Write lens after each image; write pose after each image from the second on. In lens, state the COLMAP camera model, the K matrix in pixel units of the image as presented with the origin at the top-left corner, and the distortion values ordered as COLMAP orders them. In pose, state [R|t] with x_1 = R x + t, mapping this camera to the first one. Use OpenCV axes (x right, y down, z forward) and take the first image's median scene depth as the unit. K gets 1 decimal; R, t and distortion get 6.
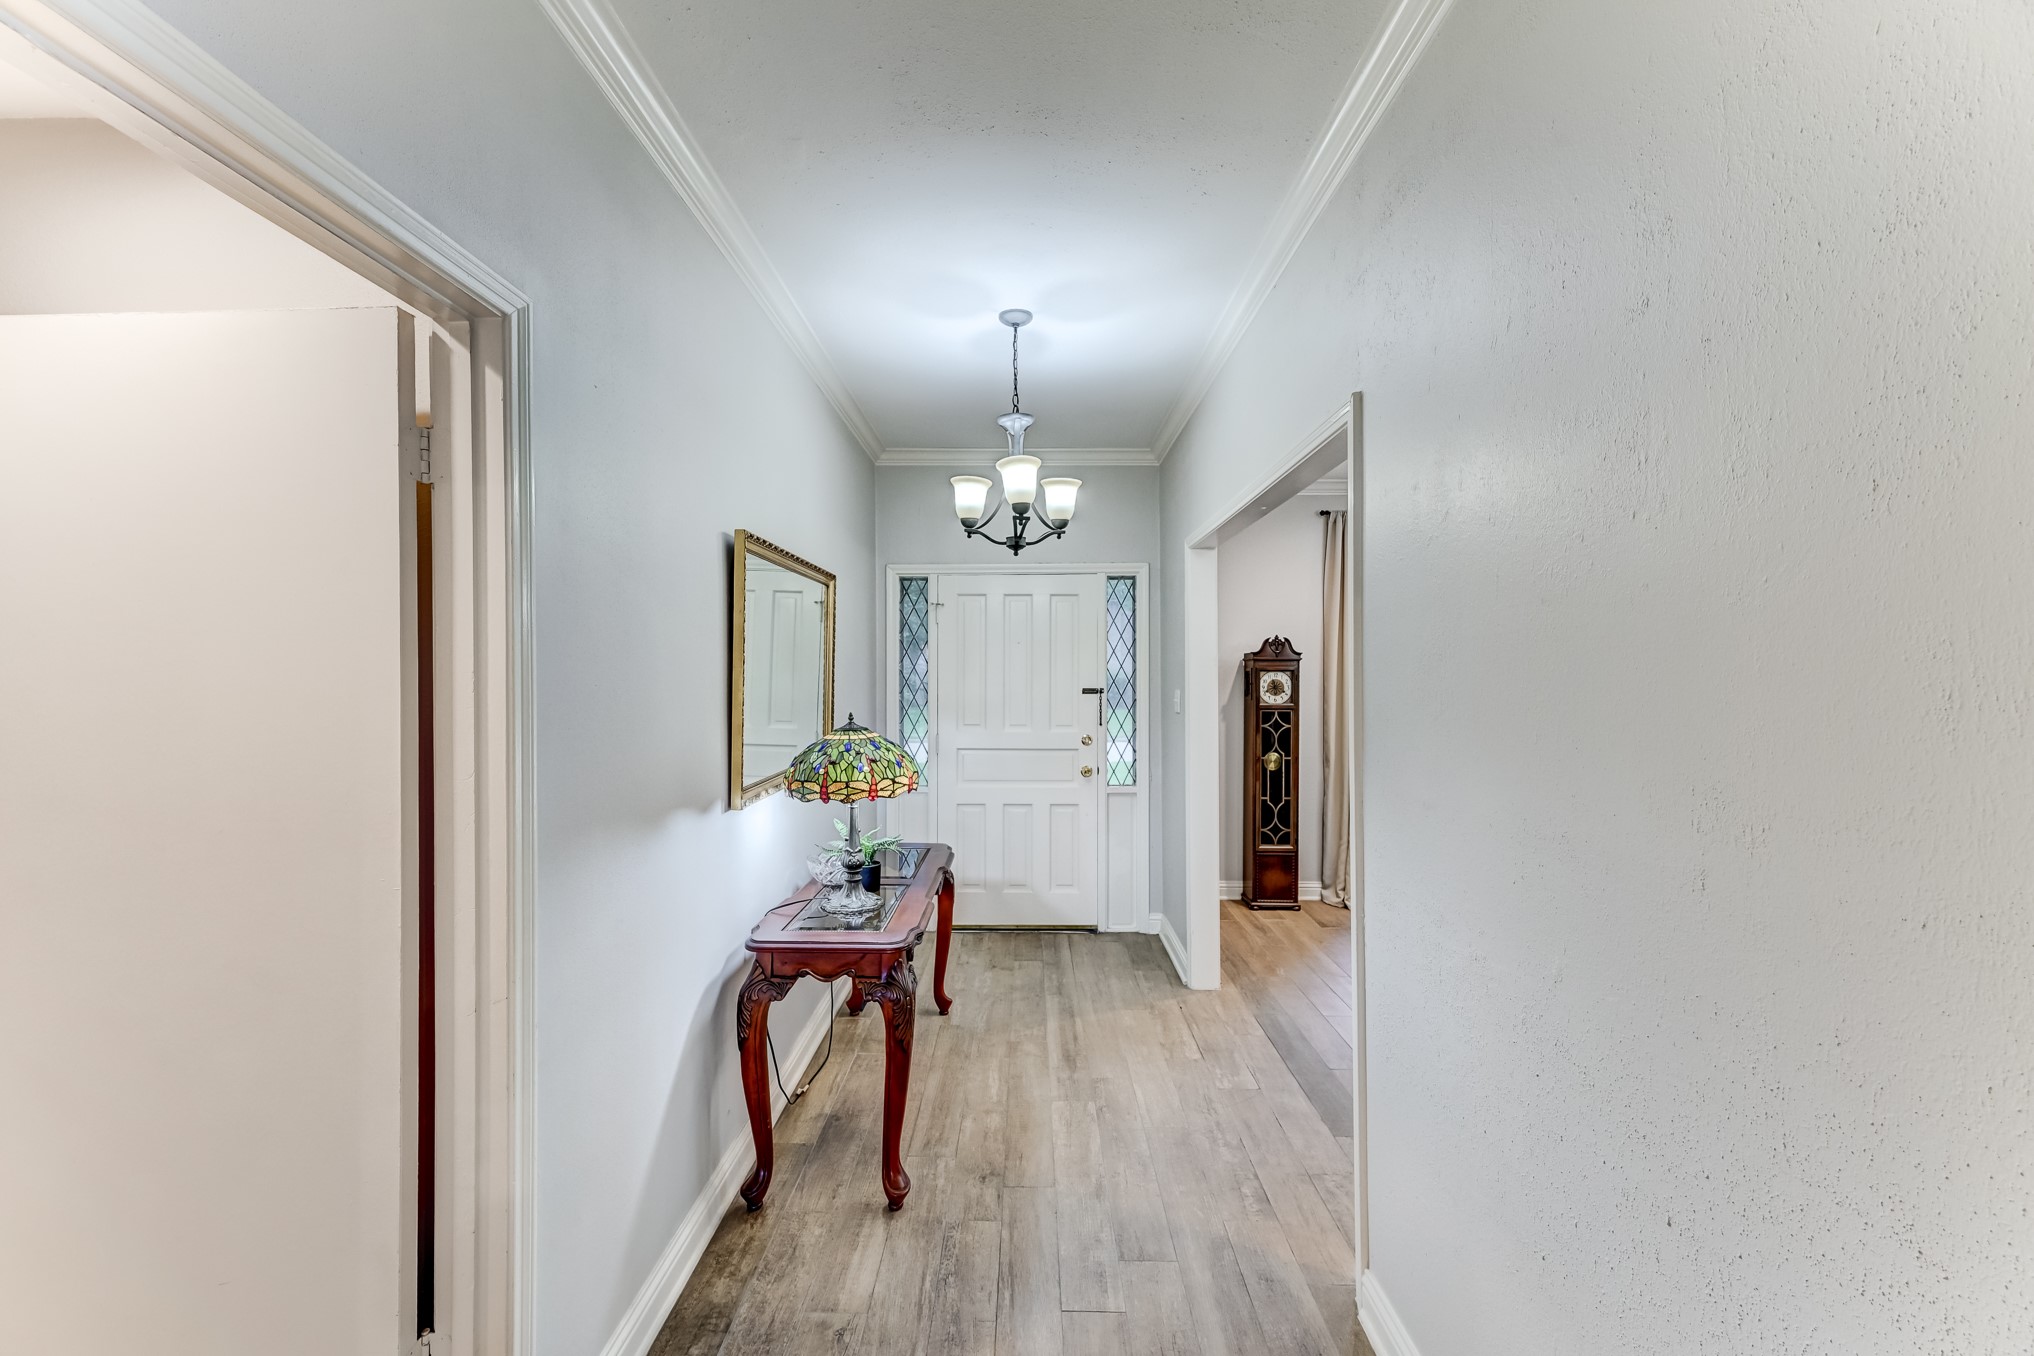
lens RADIAL K [[786.4, 0, 1014.3], [0, 786.4, 680.7], [0, 0, 1]] dist [0.009112, -0.000015]
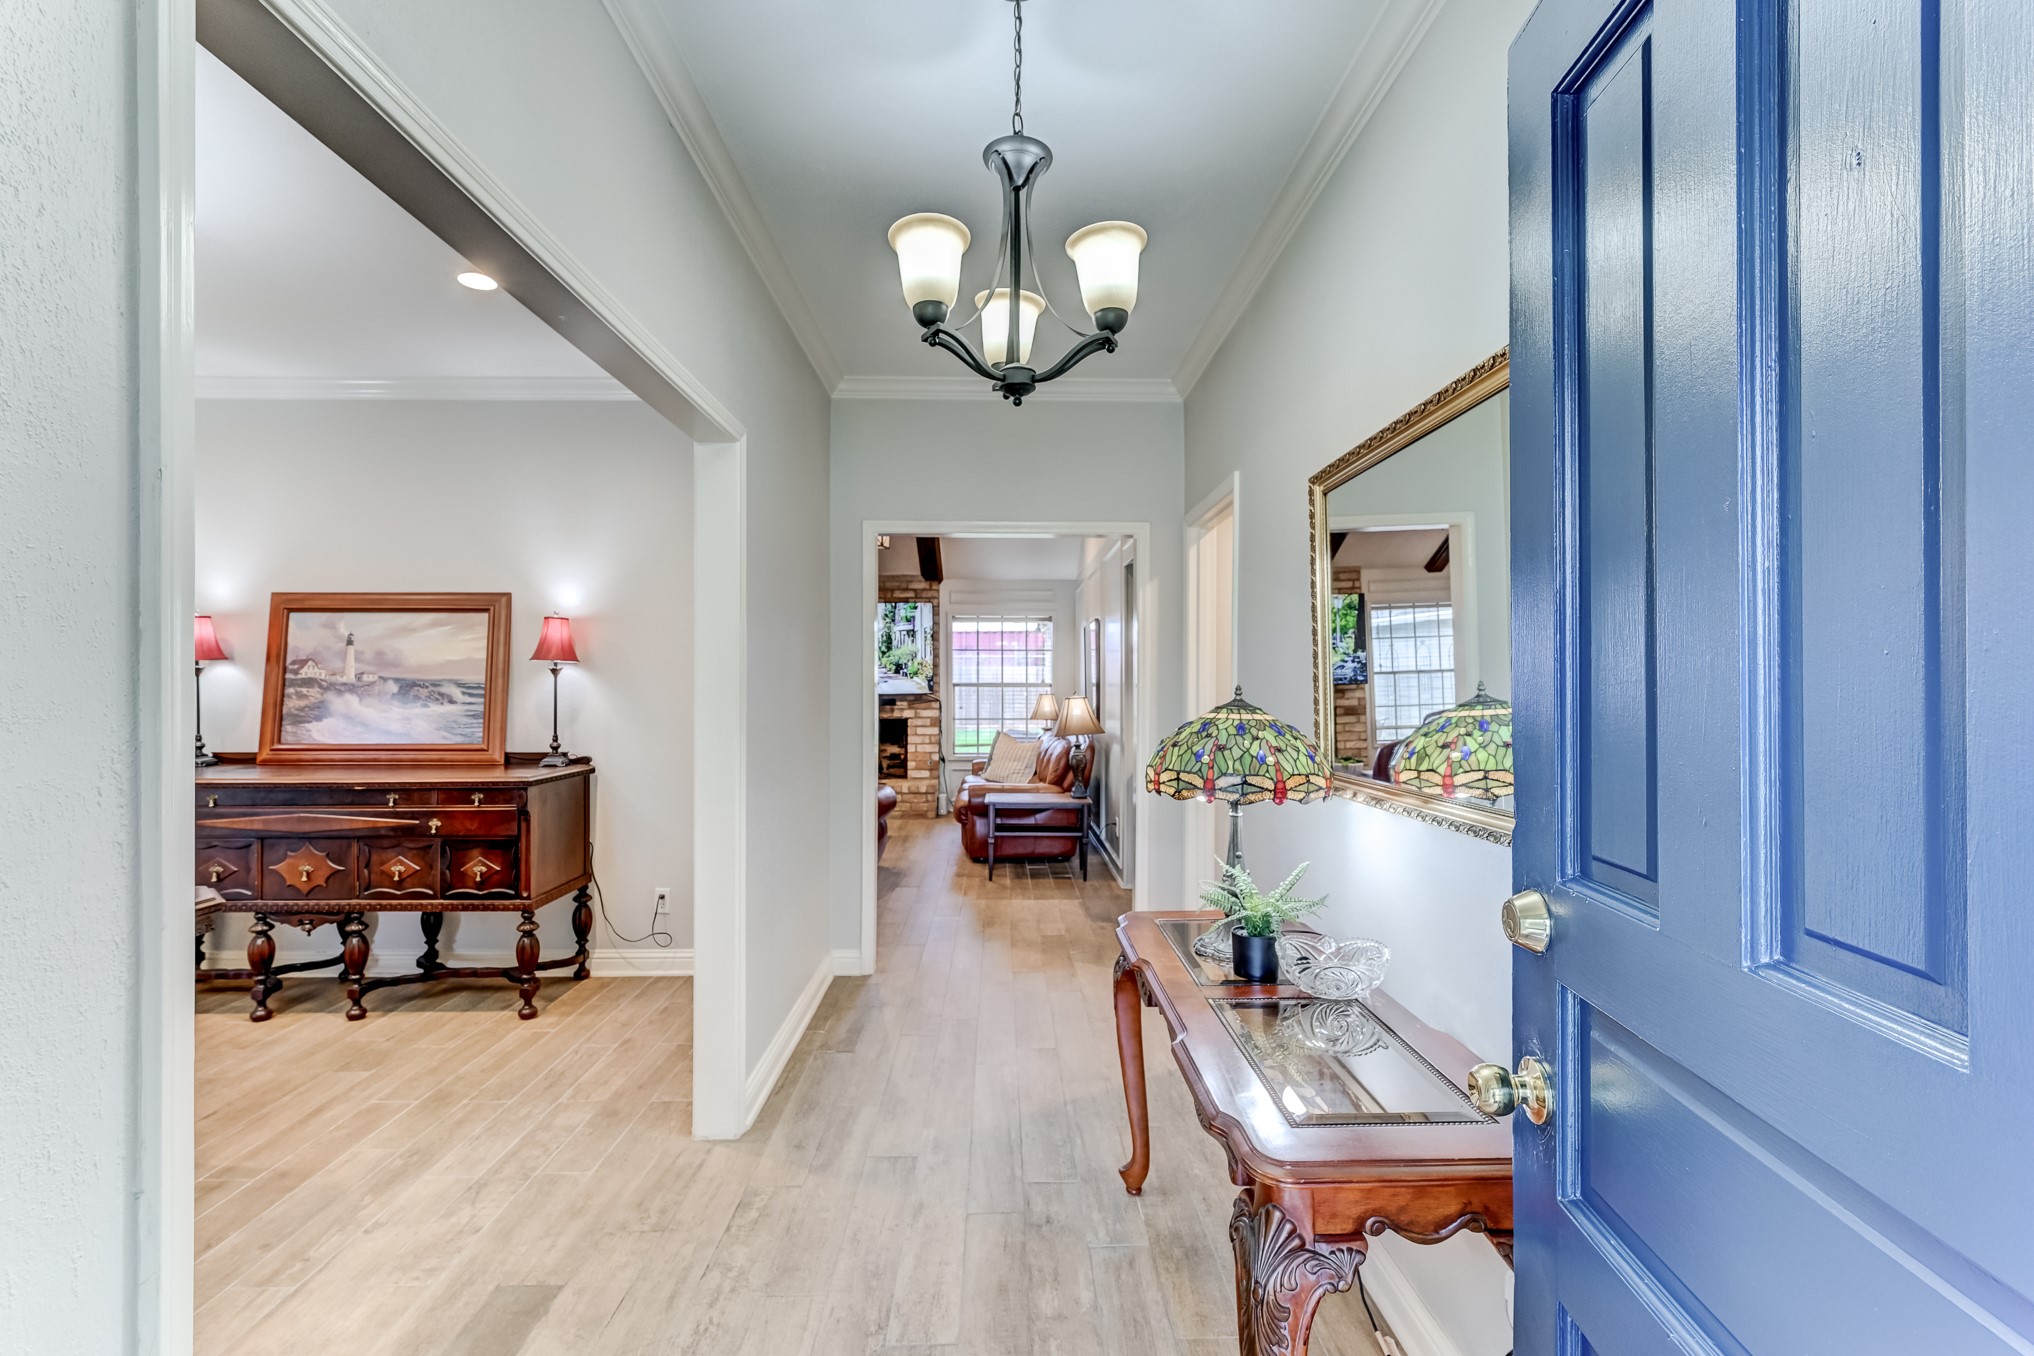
lens RADIAL K [[902.3, 0, 1016.7], [0, 902.3, 677.4], [0, 0, 1]] dist [-0.002143, -0.000251]
pose [[-0.999136, 0.002443, -0.041483, 0.032558], [0.002516, 0.999995, -0.001711, 0.034220], [0.041479, -0.001813, -0.999138, 1.860602]]
